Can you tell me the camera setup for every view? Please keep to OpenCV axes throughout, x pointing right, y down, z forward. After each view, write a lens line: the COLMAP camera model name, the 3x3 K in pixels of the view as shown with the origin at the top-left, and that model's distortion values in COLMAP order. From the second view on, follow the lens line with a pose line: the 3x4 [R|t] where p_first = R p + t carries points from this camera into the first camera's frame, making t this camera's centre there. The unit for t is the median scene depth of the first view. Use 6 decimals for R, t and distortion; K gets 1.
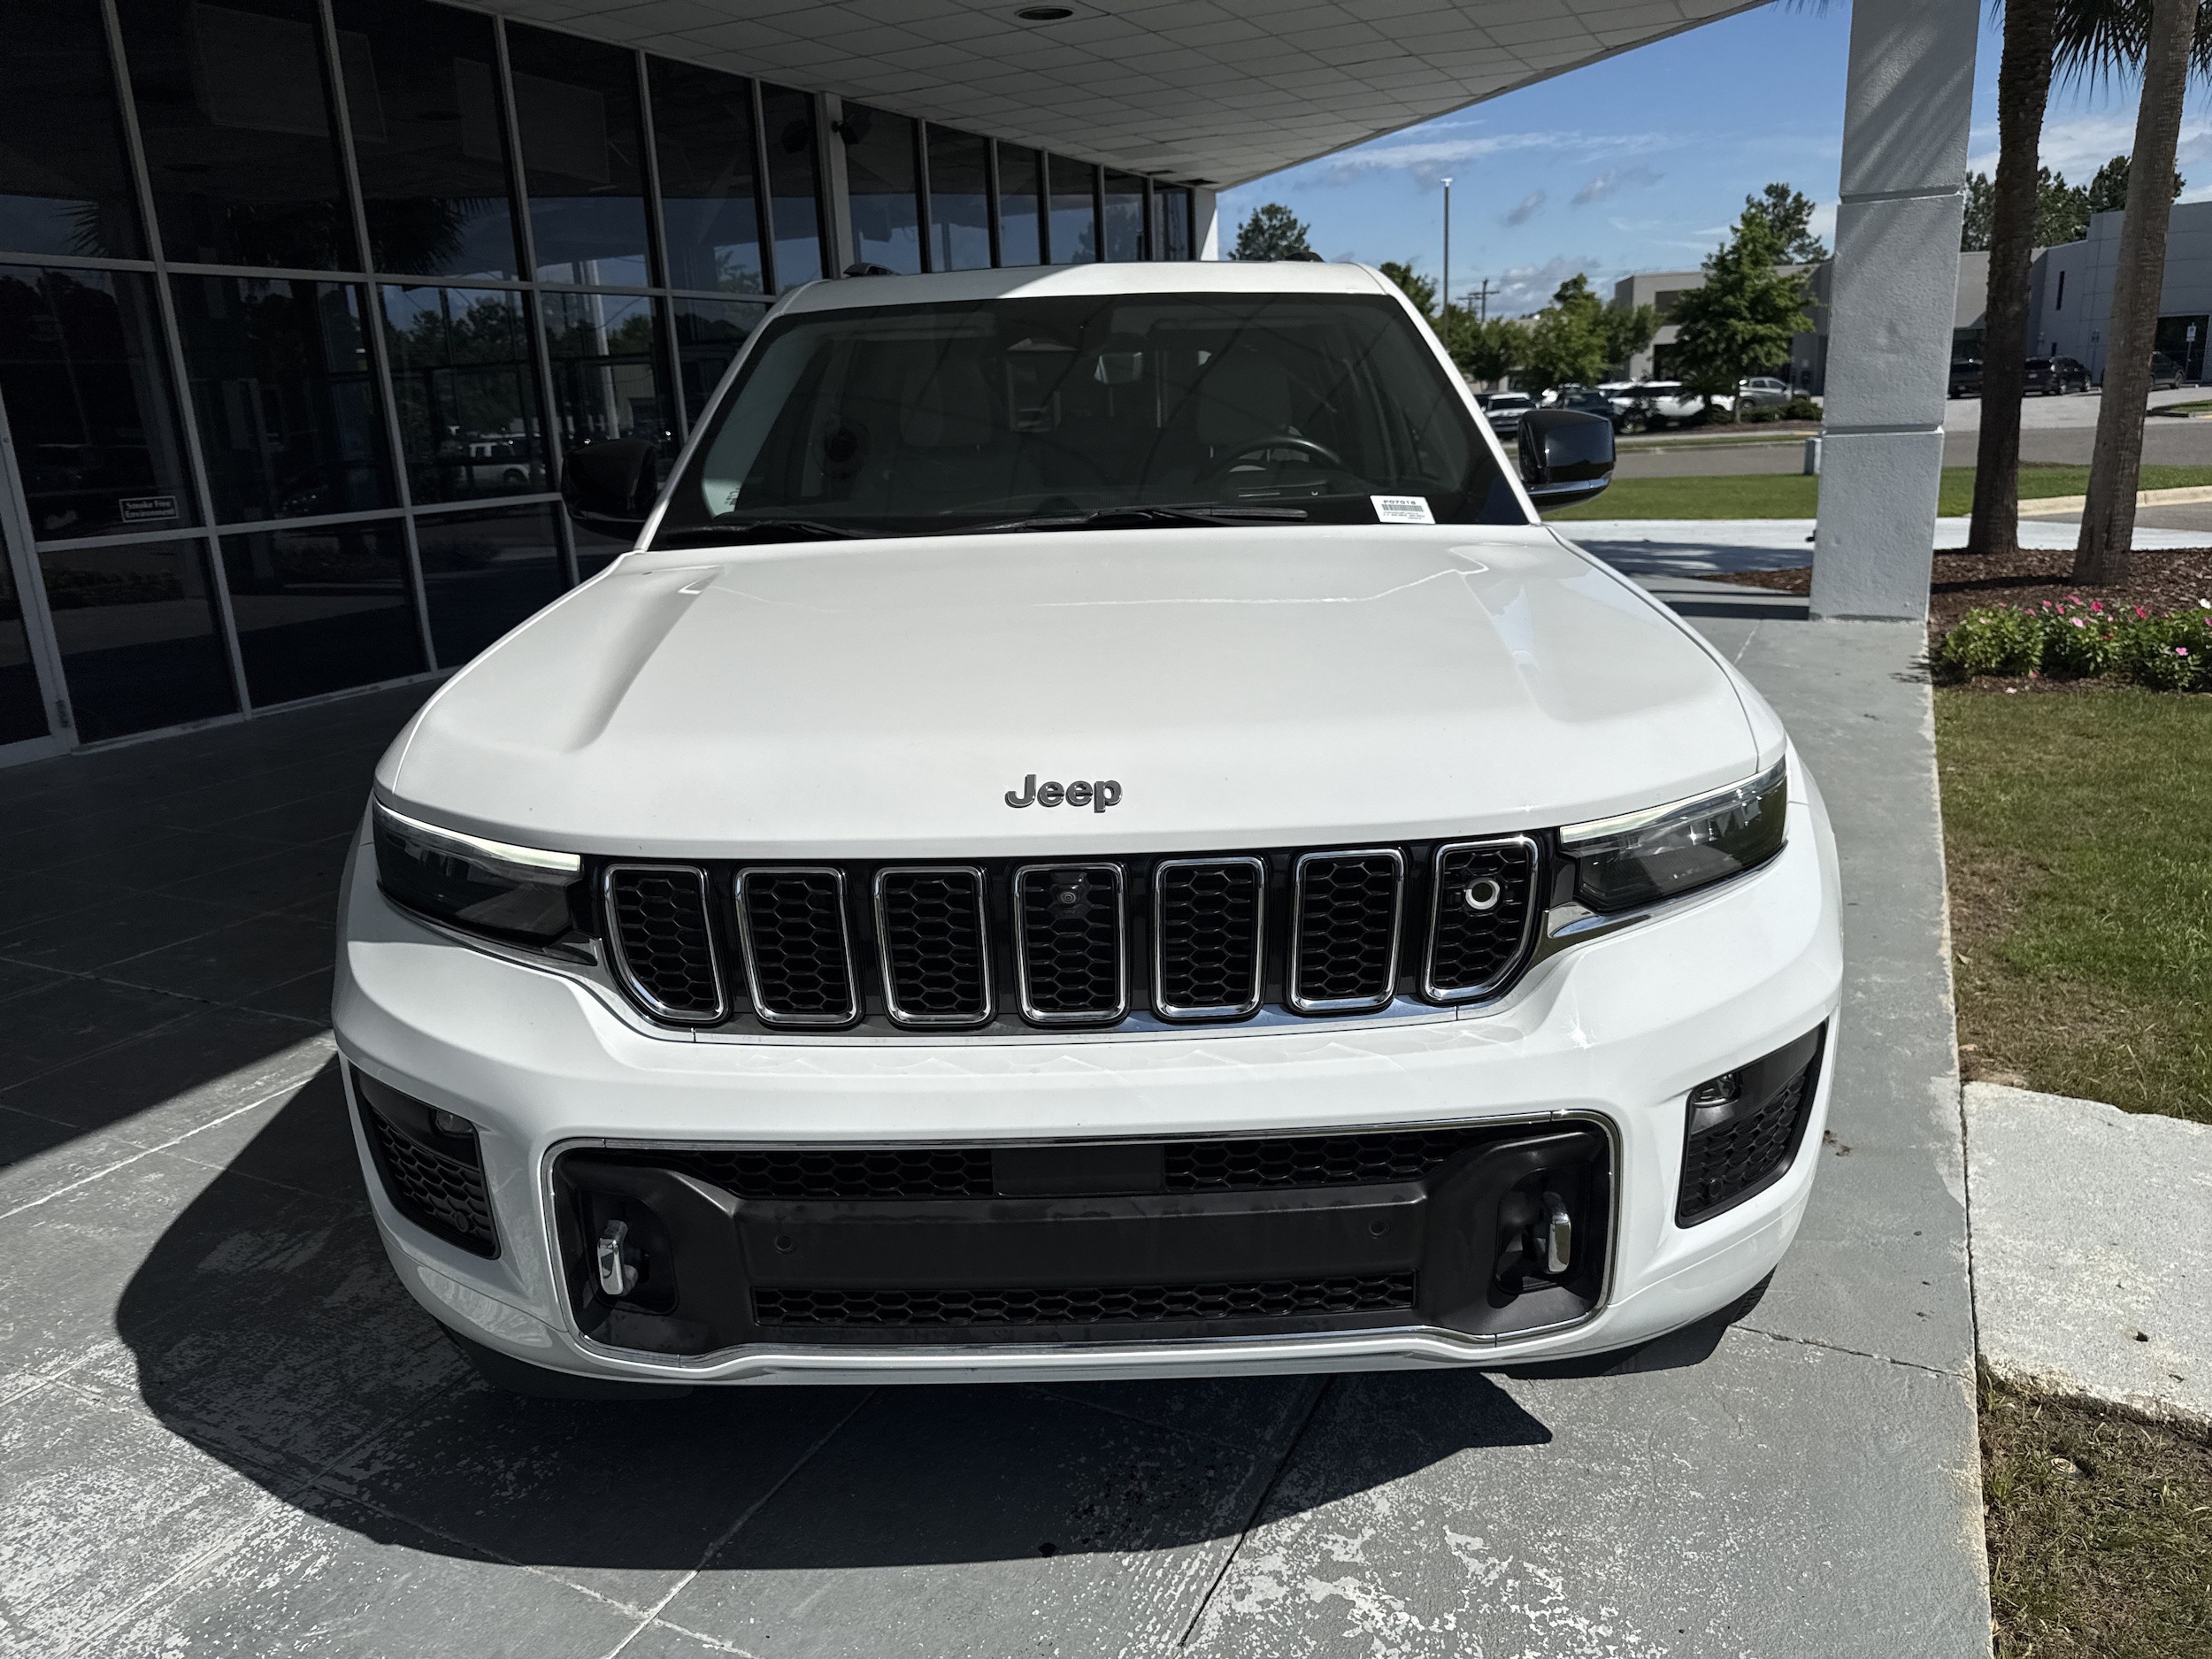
lens RADIAL K [[1572.7, 0, 1106.0], [0, 1572.7, 829.5], [0, 0, 1]] dist [0.001359, -0.008161]
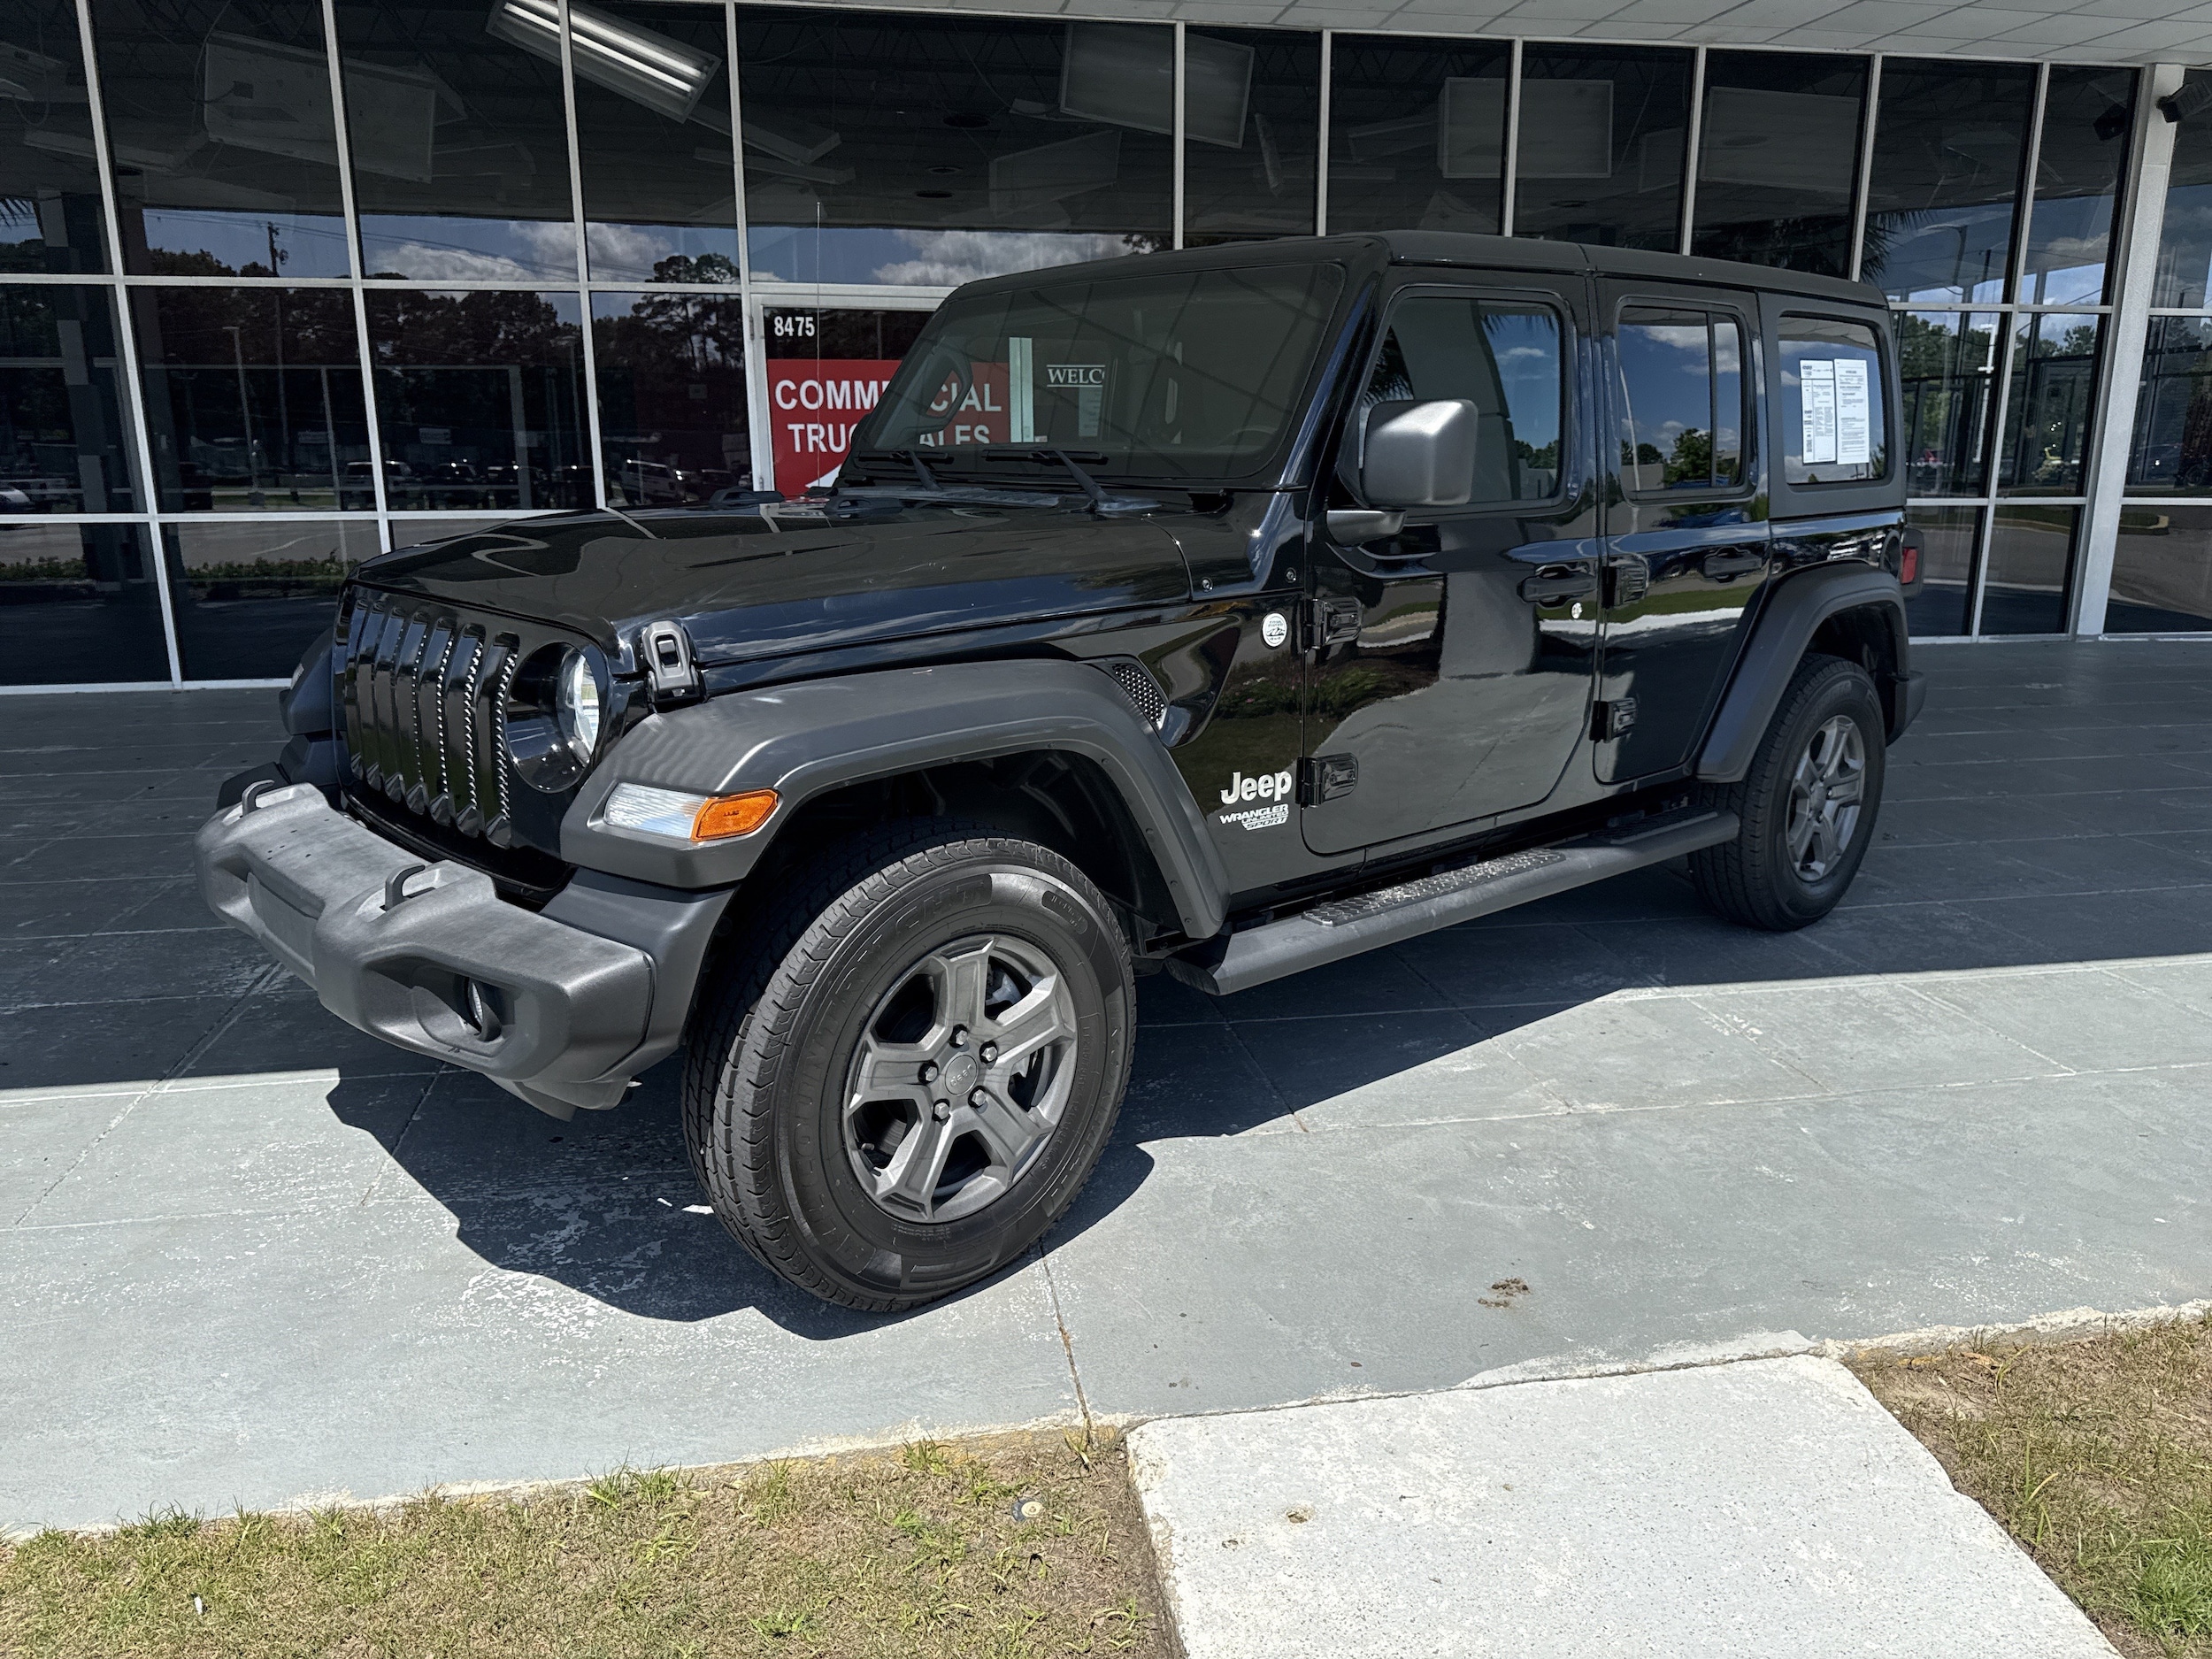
lens RADIAL K [[1567.8, 0, 1113.2], [0, 1567.8, 844.8], [0, 0, 1]] dist [0.012669, -0.022708]
pose [[0.599048, 0.236428, -0.765012, 1.062500], [-0.235198, 0.965223, 0.114130, -0.095124], [0.765391, 0.111560, 0.633823, 0.310370]]
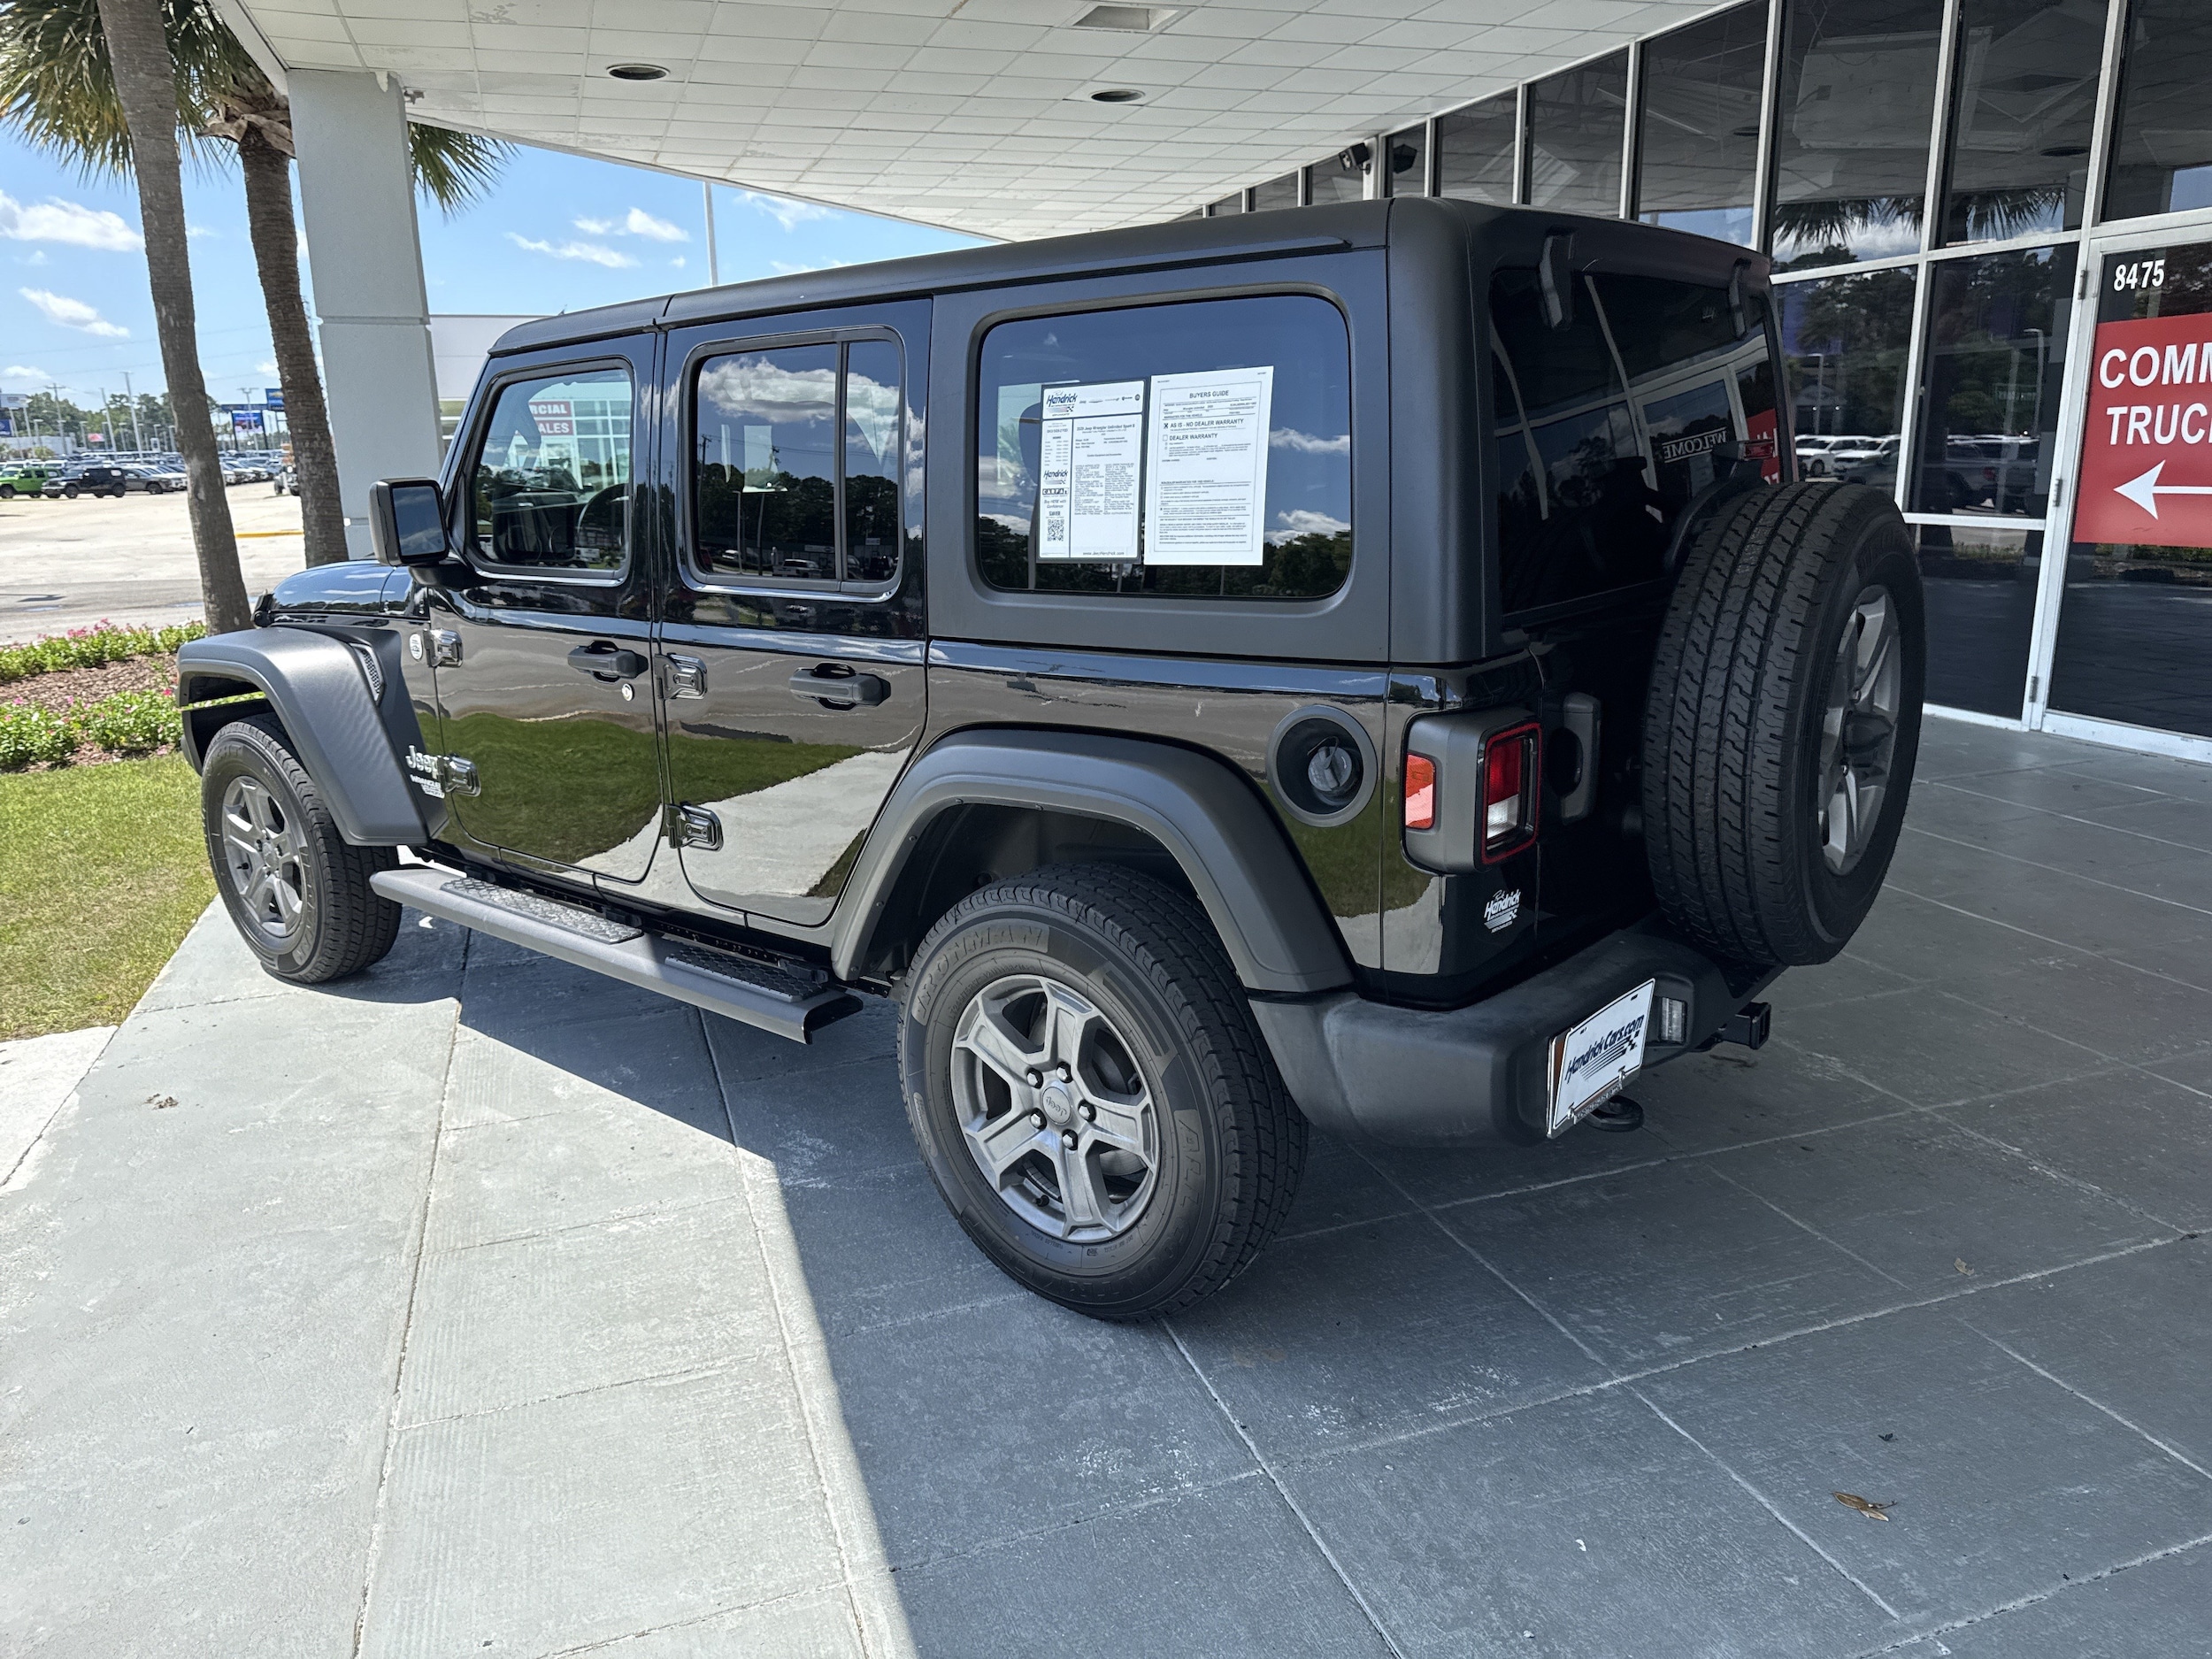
lens RADIAL K [[1567.8, 0, 1113.2], [0, 1567.8, 844.8], [0, 0, 1]] dist [0.012669, -0.022708]
pose [[-0.700676, 0.242139, -0.671135, 0.817821], [-0.126144, 0.883790, 0.450559, -0.796871], [0.702240, 0.400355, -0.588706, 2.672253]]
